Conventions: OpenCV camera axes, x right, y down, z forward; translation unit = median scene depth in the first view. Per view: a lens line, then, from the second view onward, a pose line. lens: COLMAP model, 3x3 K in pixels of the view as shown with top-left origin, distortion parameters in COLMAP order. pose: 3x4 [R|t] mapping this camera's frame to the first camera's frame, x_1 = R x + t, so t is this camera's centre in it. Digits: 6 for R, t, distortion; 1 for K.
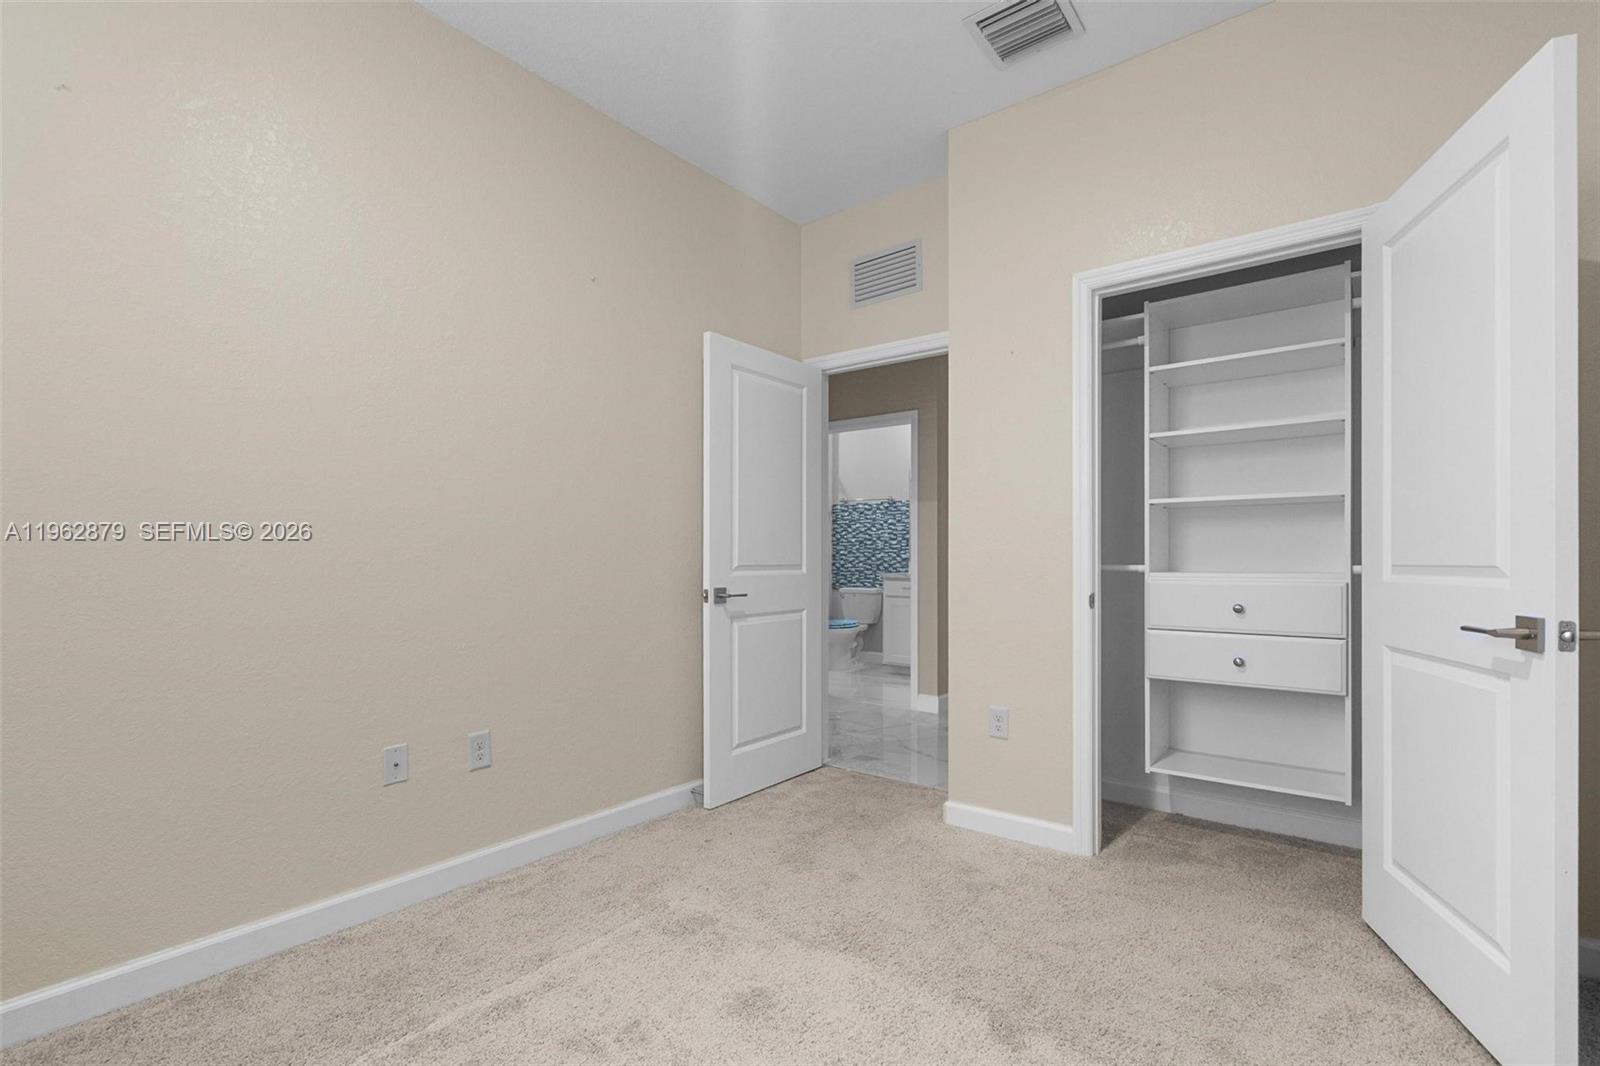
lens RADIAL K [[767.6, 0, 795.3], [0, 767.6, 566.9], [0, 0, 1]] dist [0.002136, 0.000400]
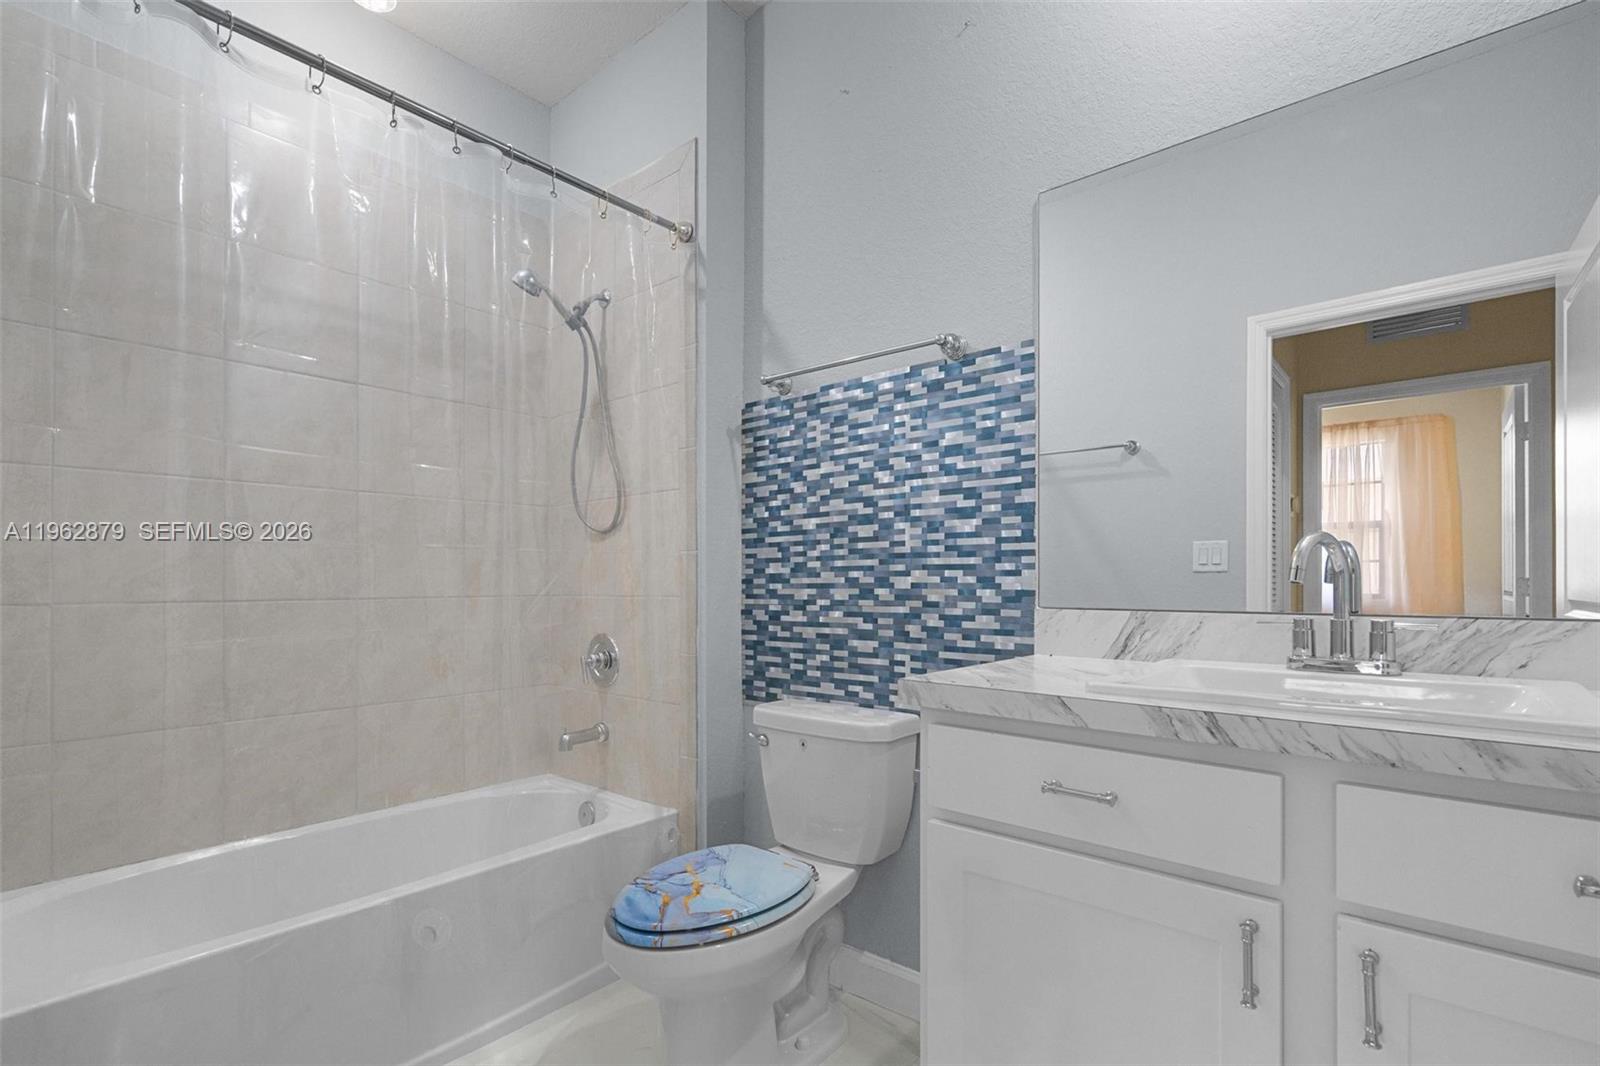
lens RADIAL K [[767.6, 0, 804.9], [0, 767.6, 583.0], [0, 0, 1]] dist [0.002136, 0.000400]
pose [[0.998821, 0.000255, -0.048545, 0.089405], [-0.001016, 0.999877, -0.015660, -0.010266], [0.048535, 0.015691, 0.998698, 0.753001]]
